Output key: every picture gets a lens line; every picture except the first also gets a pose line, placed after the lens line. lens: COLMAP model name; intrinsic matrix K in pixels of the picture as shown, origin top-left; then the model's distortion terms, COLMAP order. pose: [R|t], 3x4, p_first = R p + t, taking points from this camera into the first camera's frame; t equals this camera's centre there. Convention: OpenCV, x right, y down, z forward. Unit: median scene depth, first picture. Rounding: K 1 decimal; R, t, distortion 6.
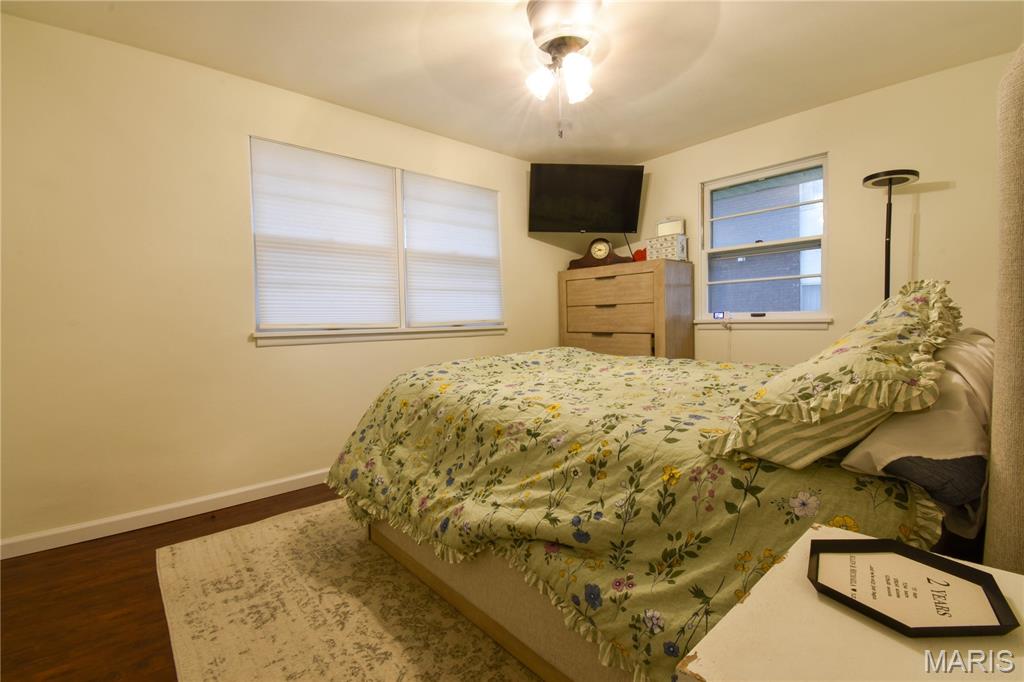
lens RADIAL K [[454.4, 0, 511.4], [0, 454.4, 339.5], [0, 0, 1]] dist [-0.008702, -0.004458]
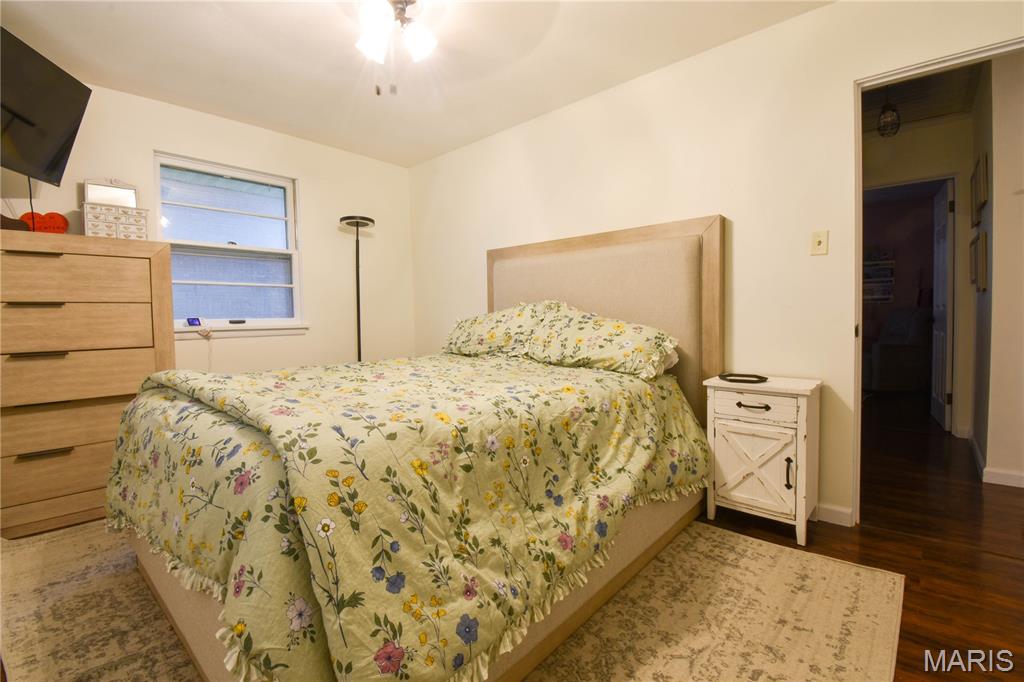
lens RADIAL K [[454.4, 0, 515.2], [0, 454.4, 340.1], [0, 0, 1]] dist [-0.008702, -0.004458]
pose [[-0.126297, -0.028787, 0.991575, -0.888863], [0.065520, 0.997154, 0.037294, -0.026073], [-0.989826, 0.069679, -0.124052, 1.068923]]
